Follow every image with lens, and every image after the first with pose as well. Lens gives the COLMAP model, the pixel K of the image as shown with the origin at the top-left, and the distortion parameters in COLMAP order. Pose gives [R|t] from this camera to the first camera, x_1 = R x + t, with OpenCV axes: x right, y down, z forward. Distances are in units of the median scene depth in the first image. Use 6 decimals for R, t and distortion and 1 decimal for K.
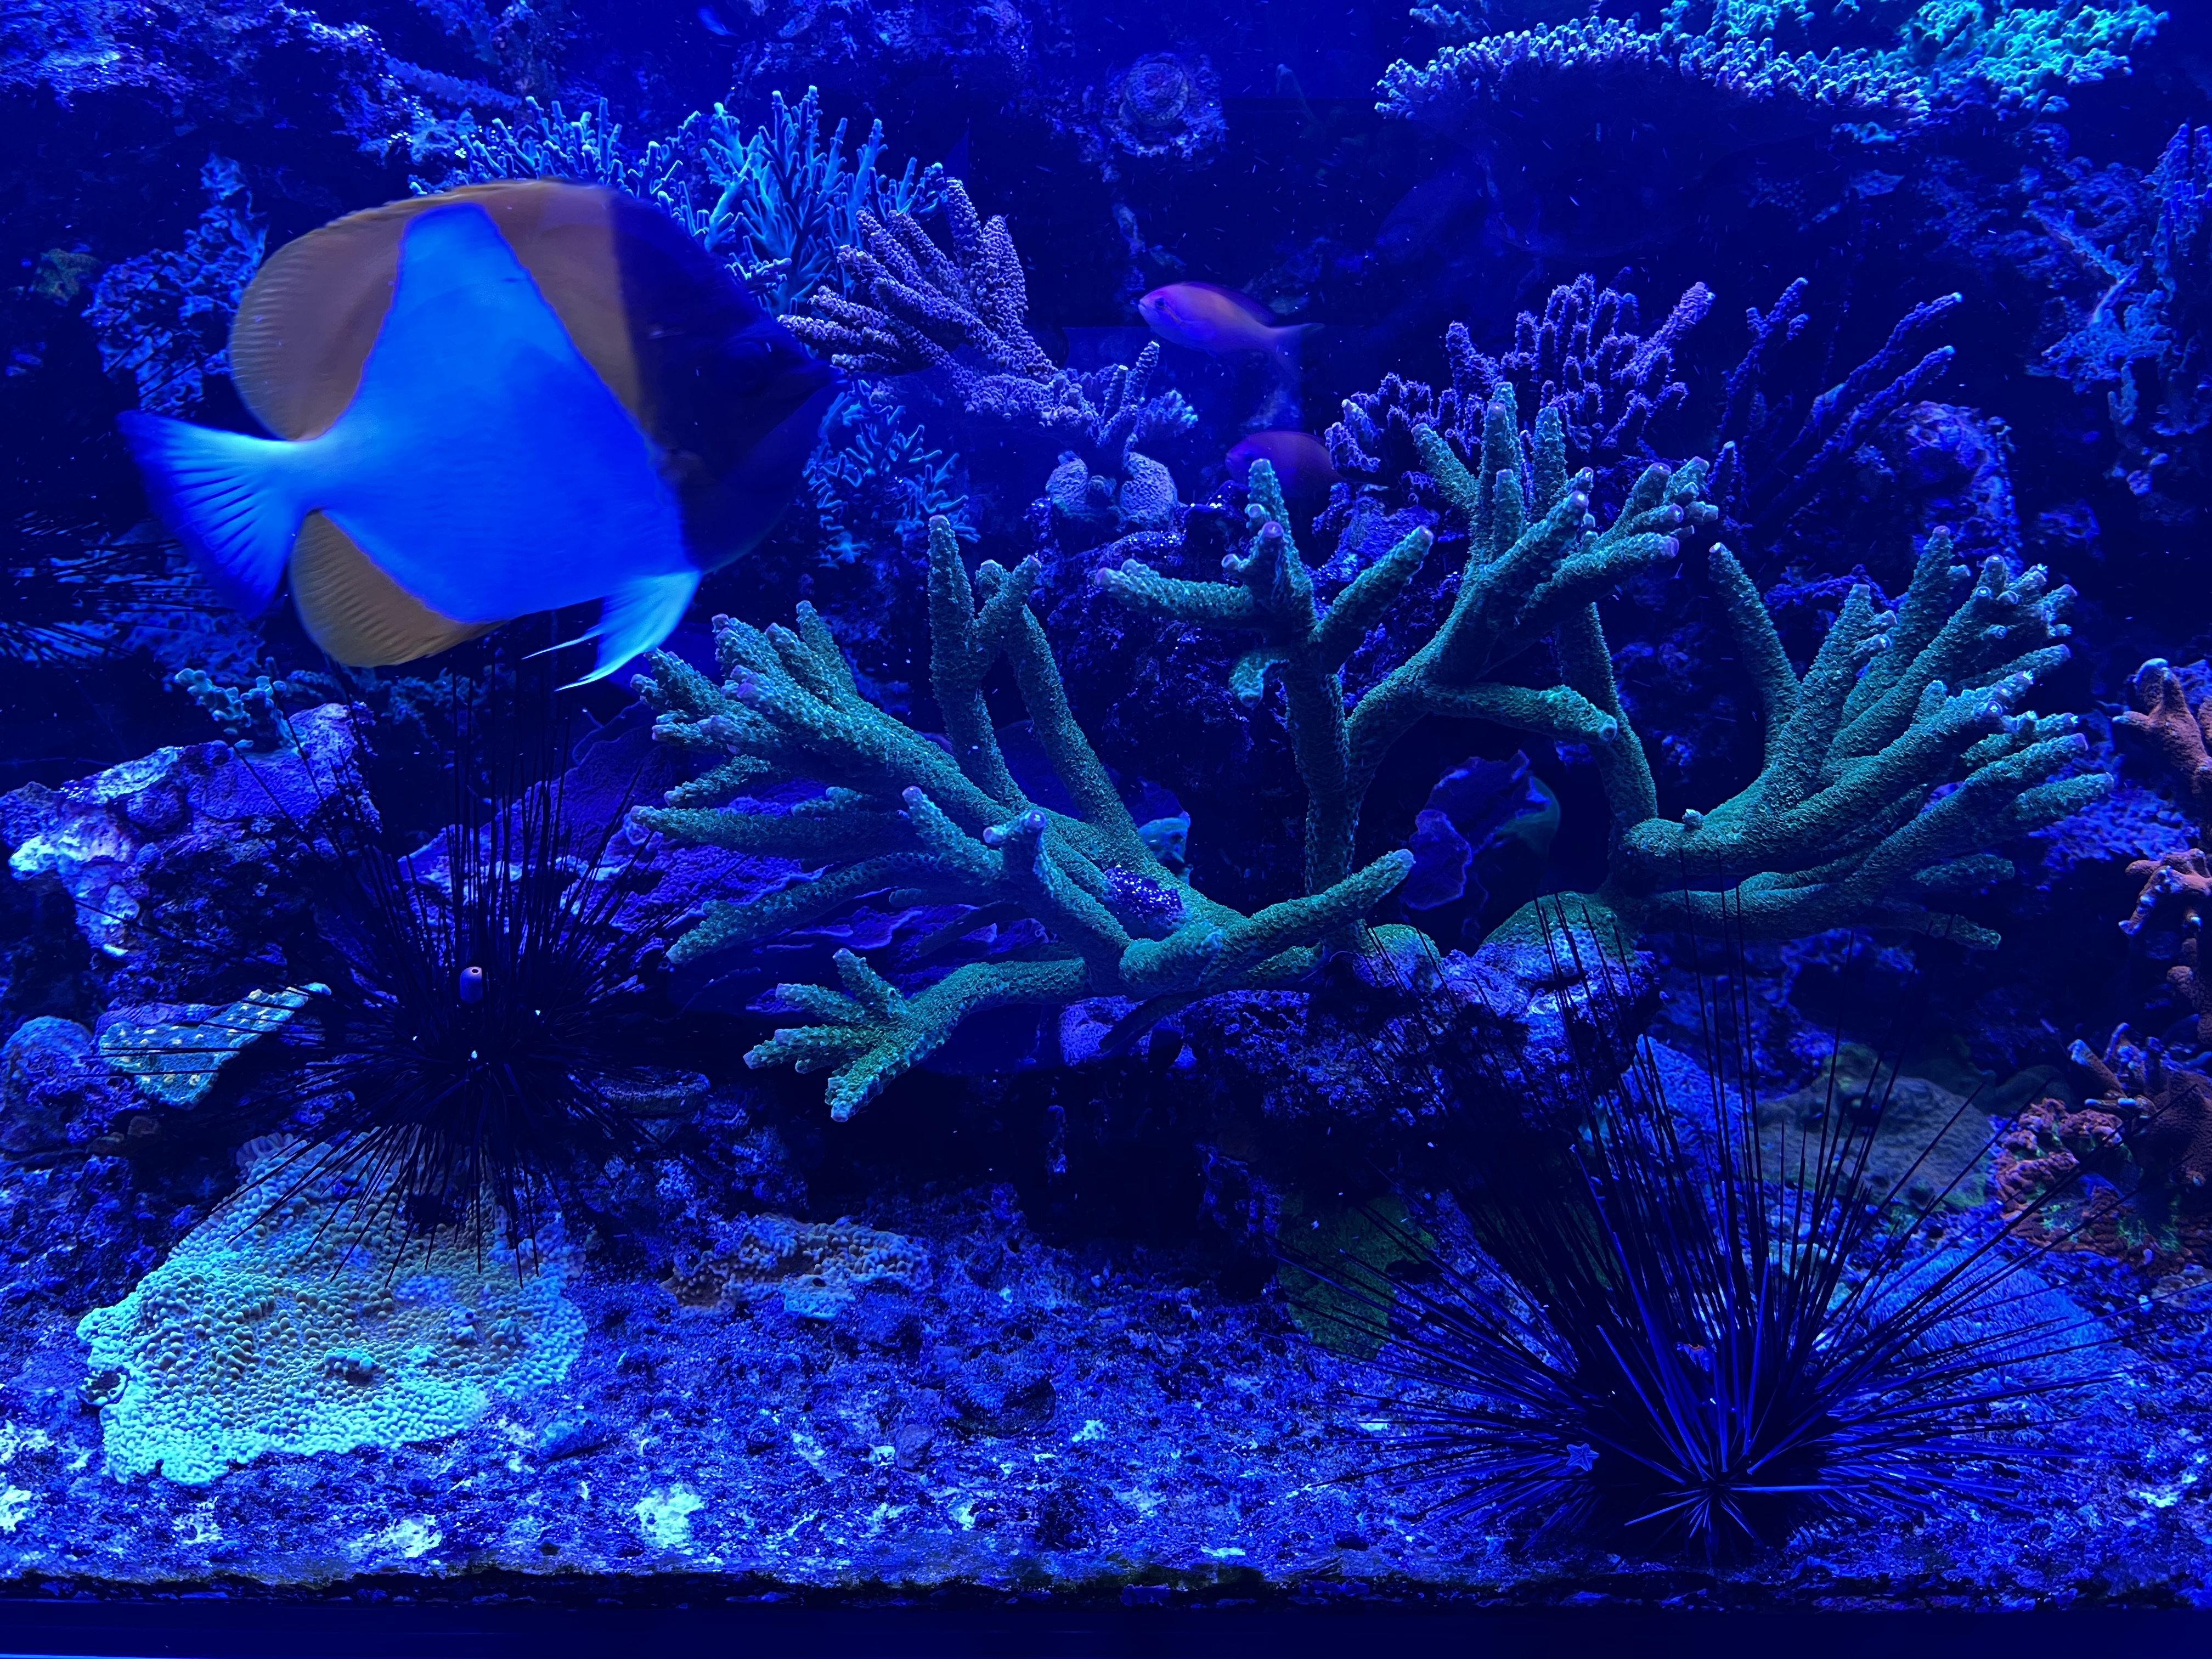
lens RADIAL K [[1680.0, 0, 1099.9], [0, 1680.0, 813.5], [0, 0, 1]] dist [-0.013202, -0.007300]
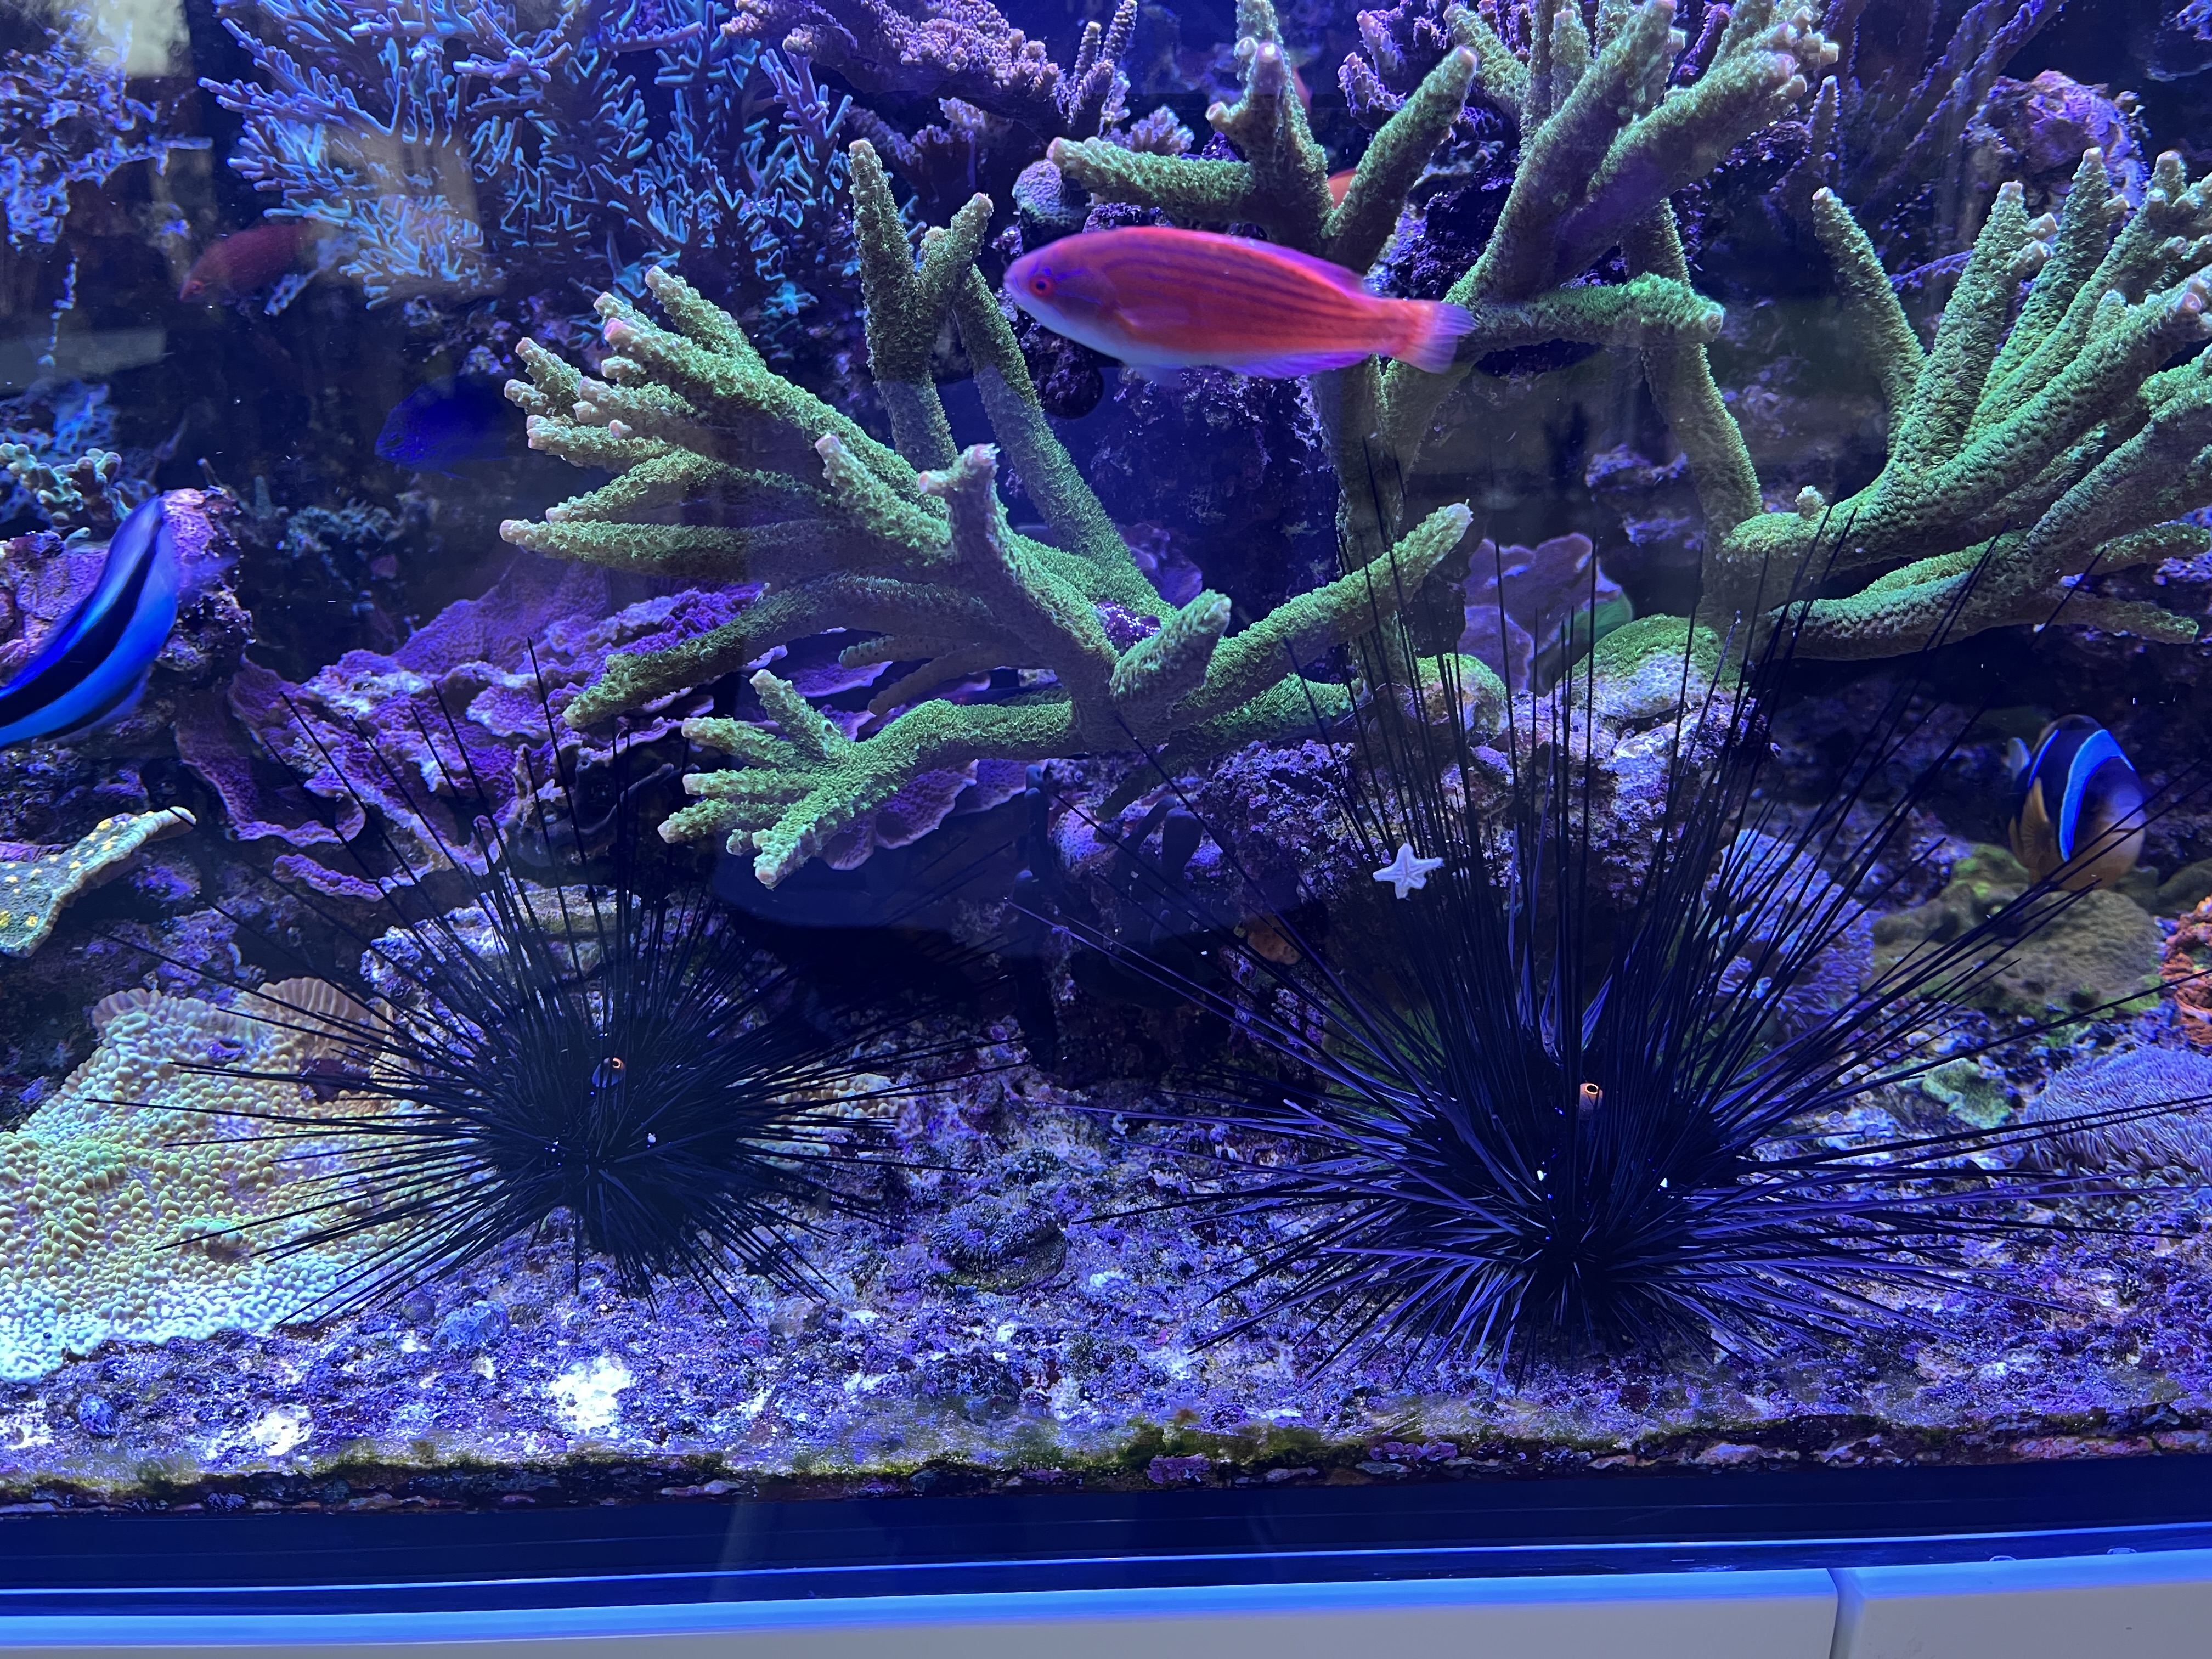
lens RADIAL K [[1680.0, 0, 1120.0], [0, 1680.0, 835.6], [0, 0, 1]] dist [-0.013202, -0.007300]
pose [[0.998753, -0.046850, -0.017264, 0.024409], [0.047037, 0.998837, 0.010572, 0.139640], [0.016749, -0.011371, 0.999795, 0.176886]]
